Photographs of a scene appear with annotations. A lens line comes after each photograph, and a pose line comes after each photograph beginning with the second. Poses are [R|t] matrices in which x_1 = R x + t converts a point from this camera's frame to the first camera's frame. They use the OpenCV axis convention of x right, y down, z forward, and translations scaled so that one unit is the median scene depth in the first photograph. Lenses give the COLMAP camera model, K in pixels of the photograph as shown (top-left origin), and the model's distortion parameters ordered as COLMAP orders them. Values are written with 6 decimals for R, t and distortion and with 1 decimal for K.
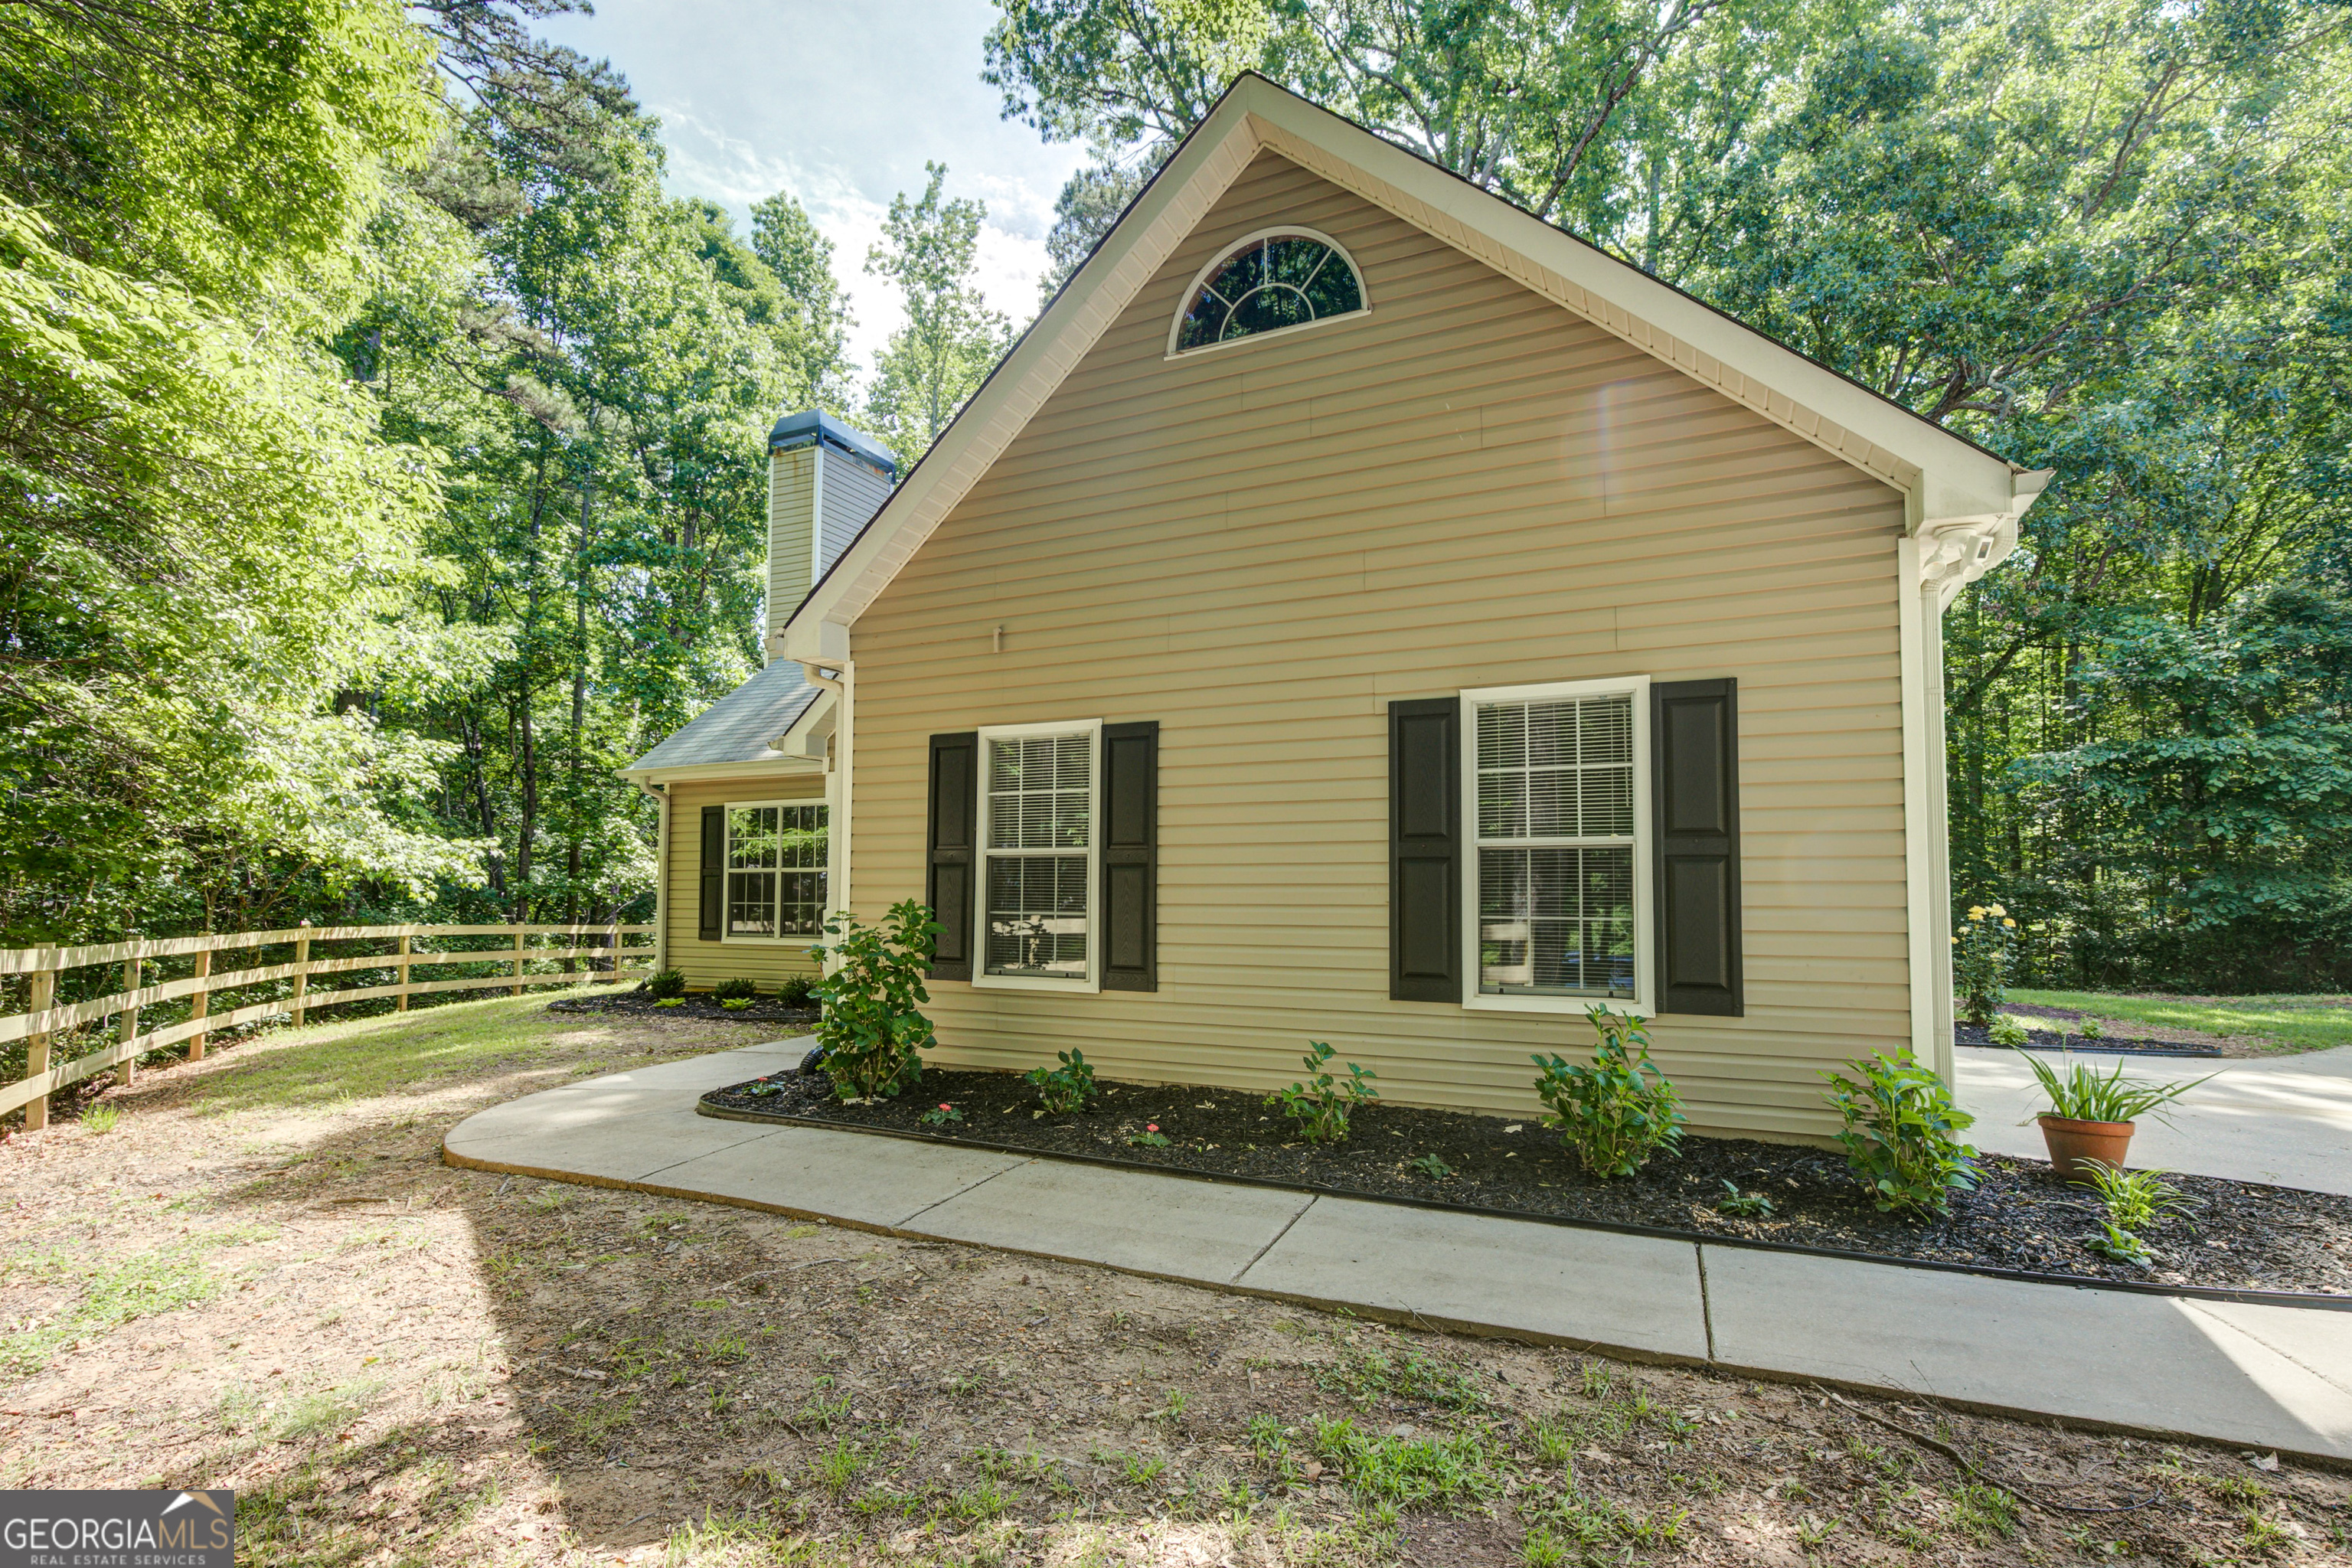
lens RADIAL K [[1052.9, 0, 1166.5], [0, 1052.9, 829.5], [0, 0, 1]] dist [0.000422, -0.000165]
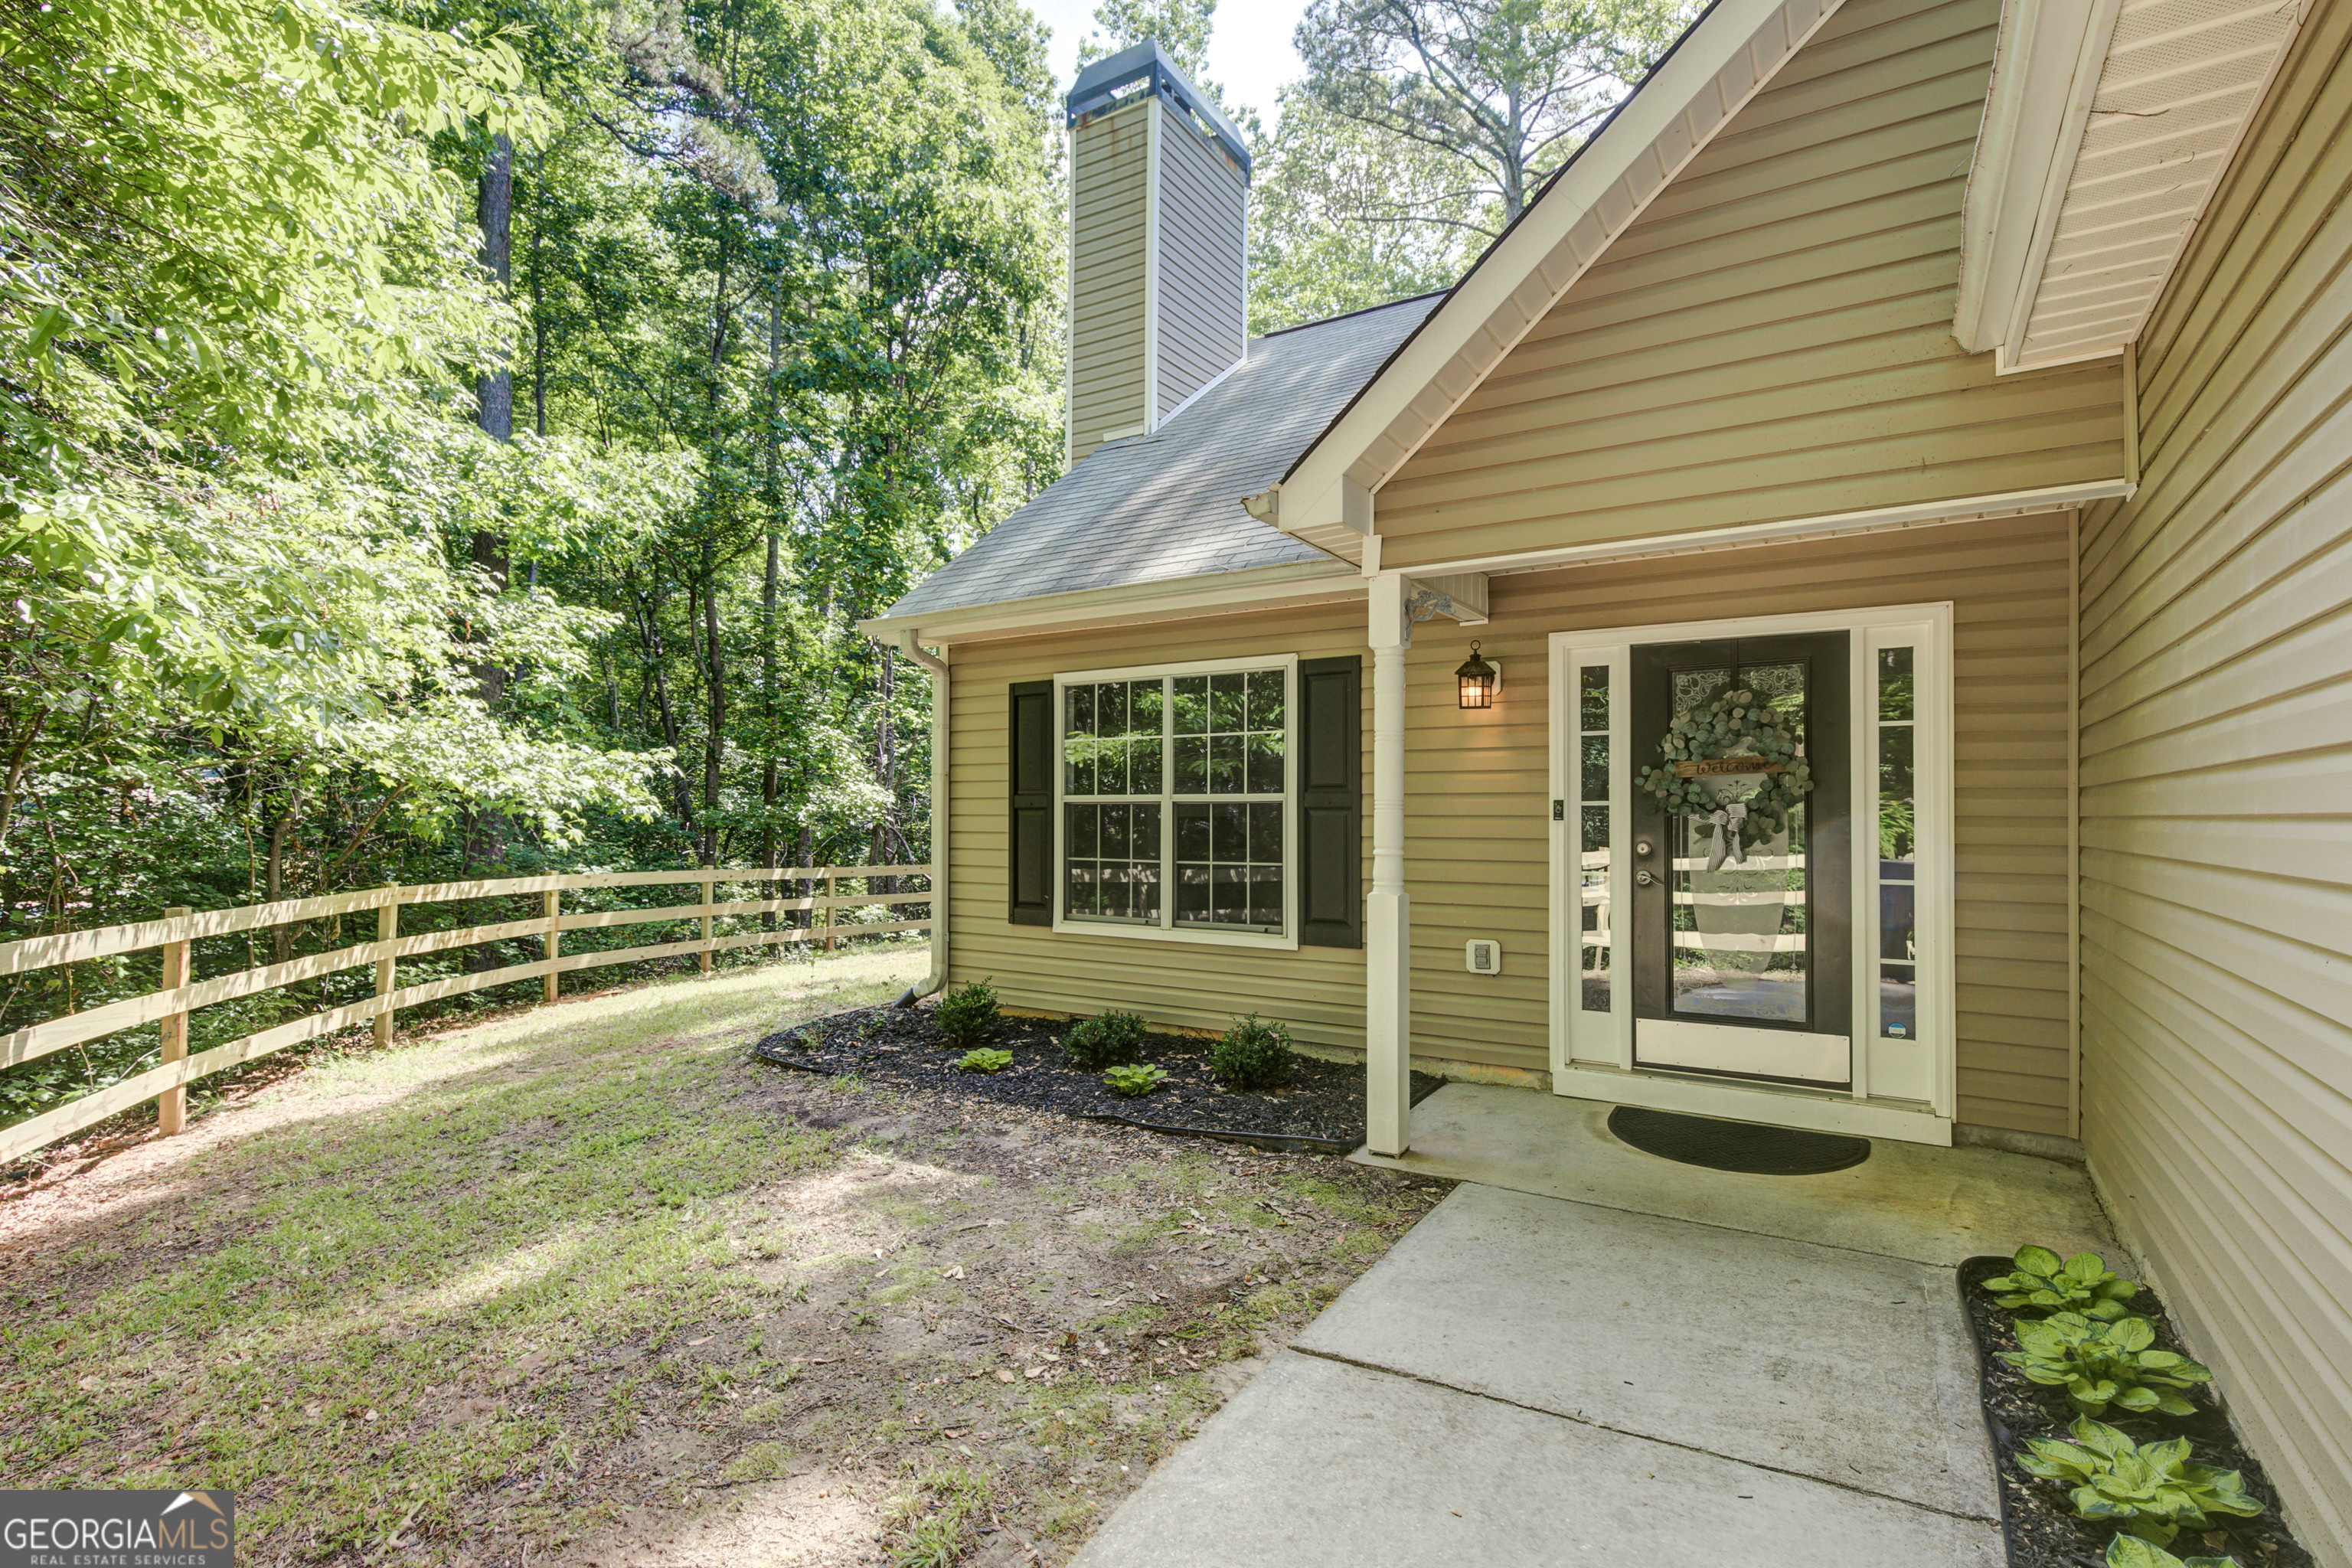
lens RADIAL K [[1027.7, 0, 1206.7], [0, 1027.7, 792.7], [0, 0, 1]] dist [-0.000563, 0.000022]
pose [[0.994956, -0.000908, -0.100307, -0.246867], [0.004845, 0.999227, 0.039015, 0.013325], [0.100194, -0.039304, 0.994191, 0.409337]]
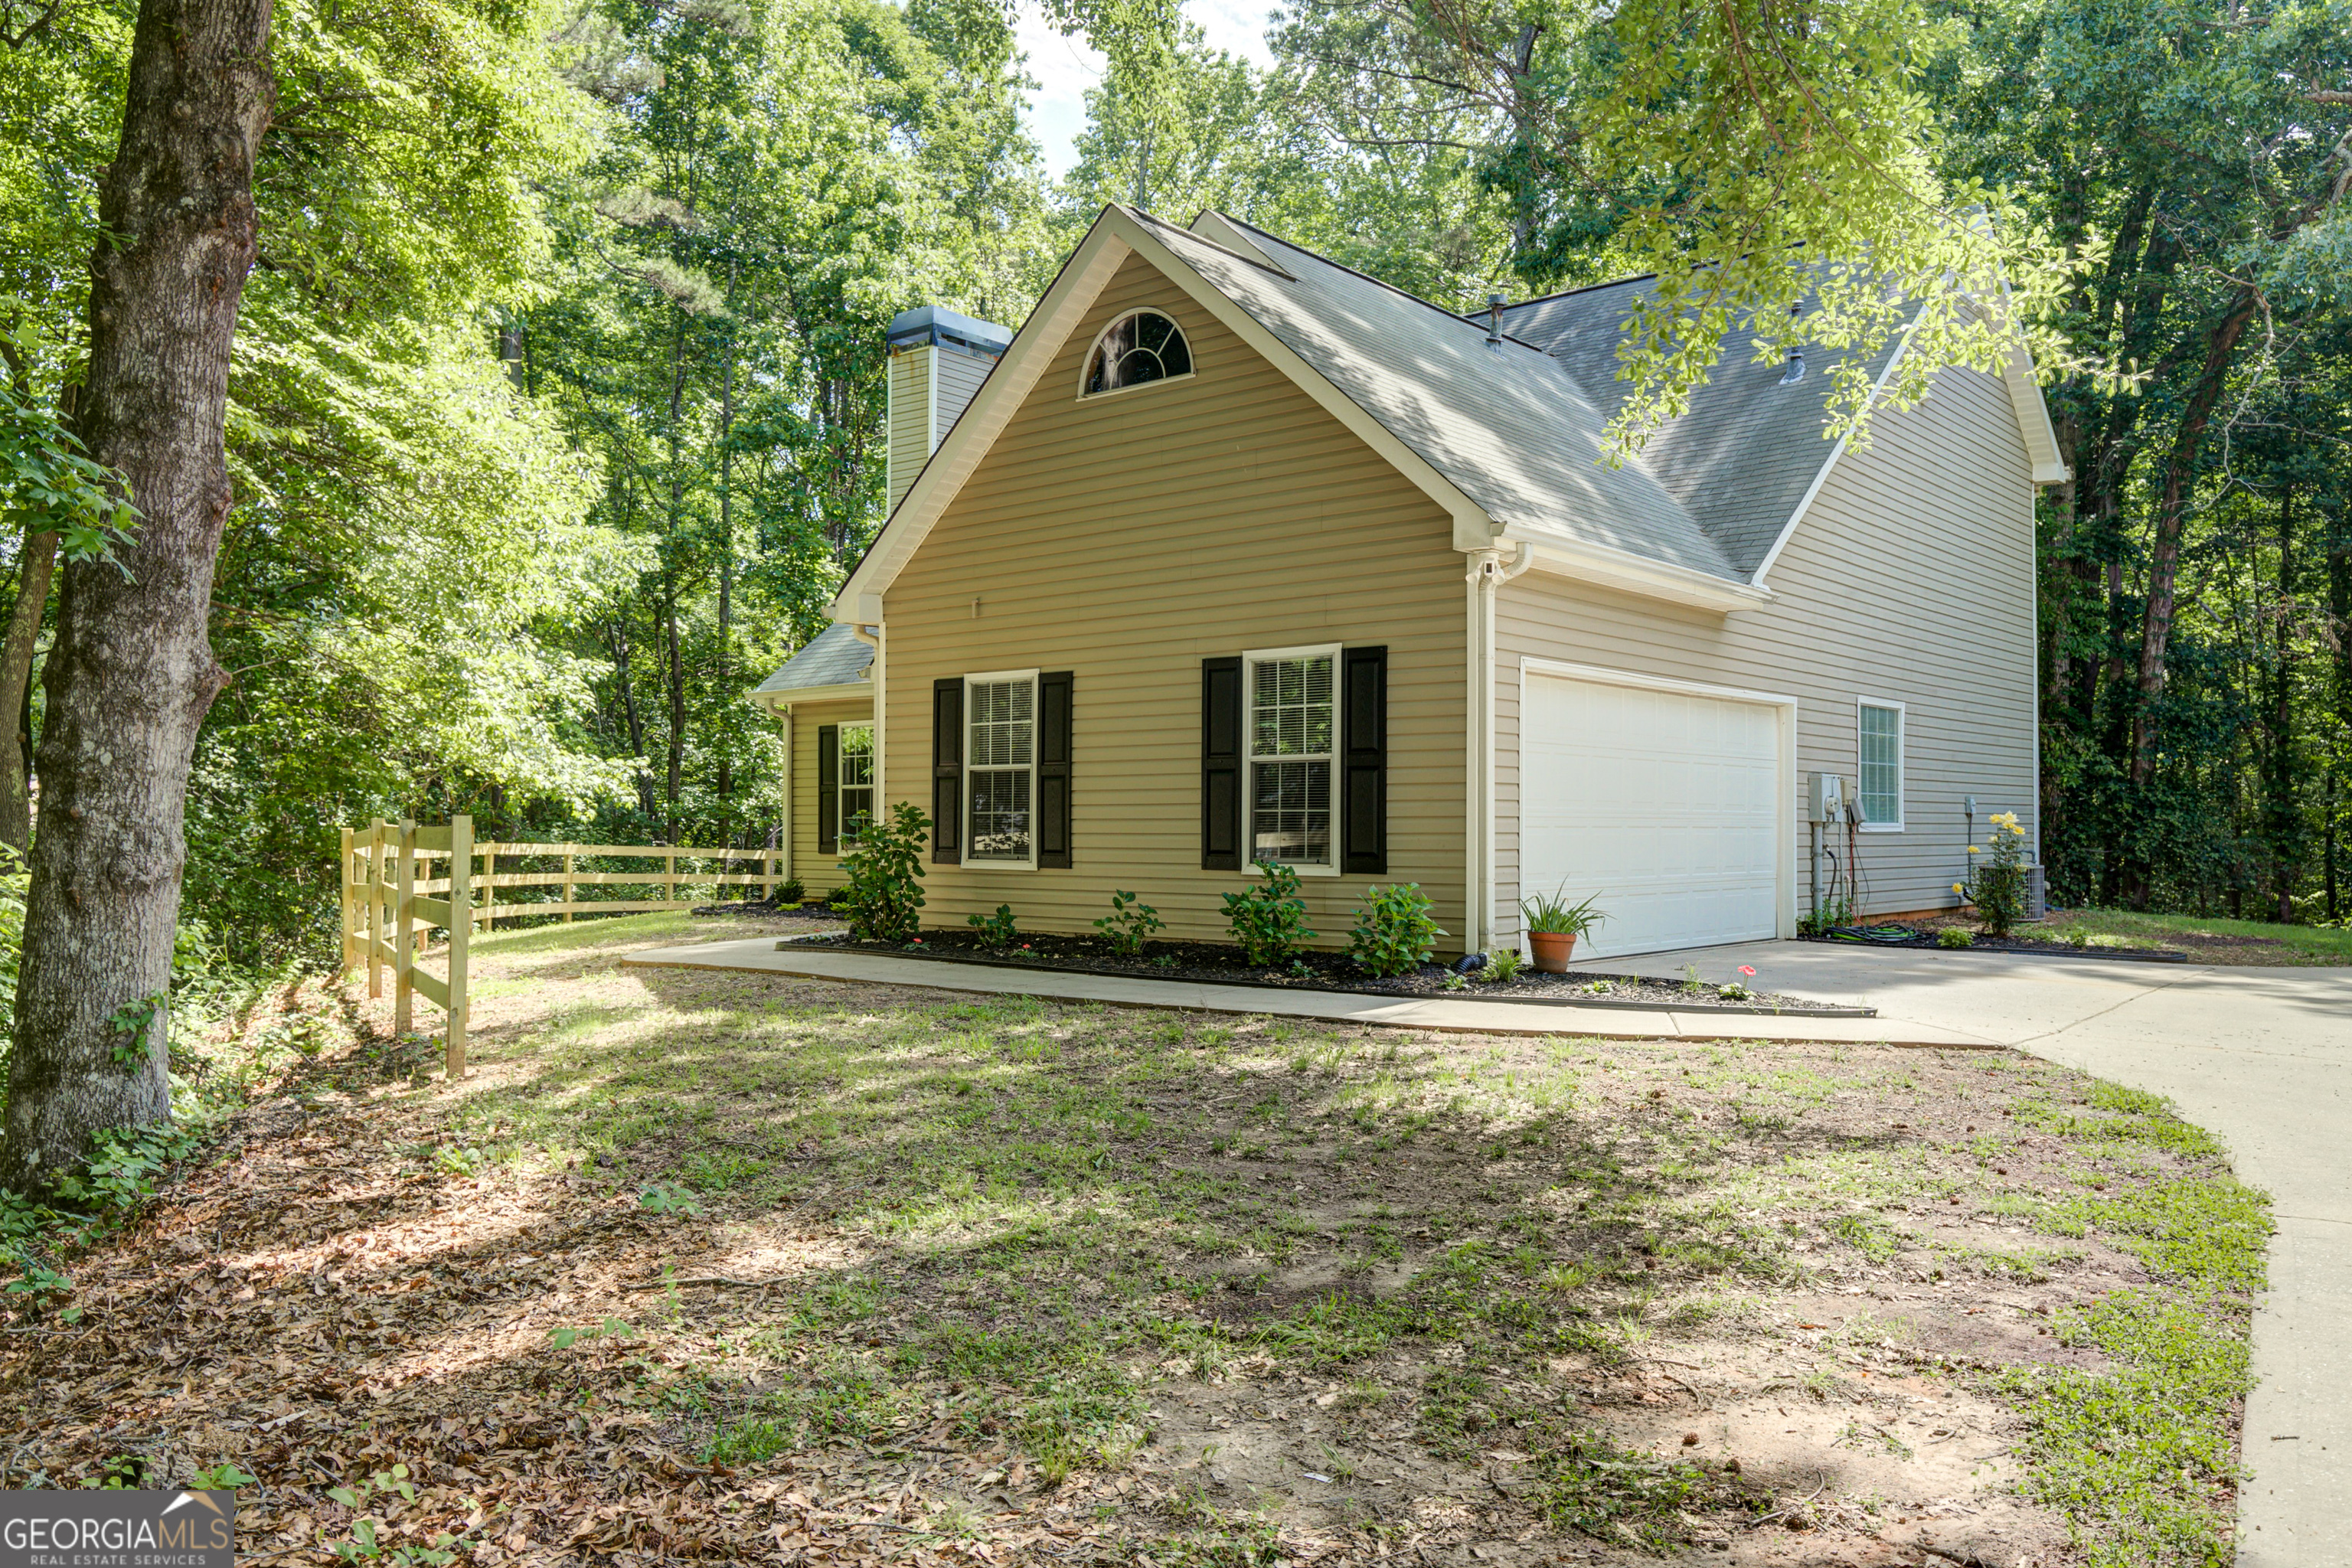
lens RADIAL K [[1759.3, 0, 1176.0], [0, 1759.3, 784.0], [0, 0, 1]] dist [0.003022, -0.004126]
pose [[0.962754, -0.006482, -0.270303, 0.321547], [0.015410, 0.999403, 0.030919, -0.010889], [0.269941, -0.033933, 0.962279, -0.507266]]
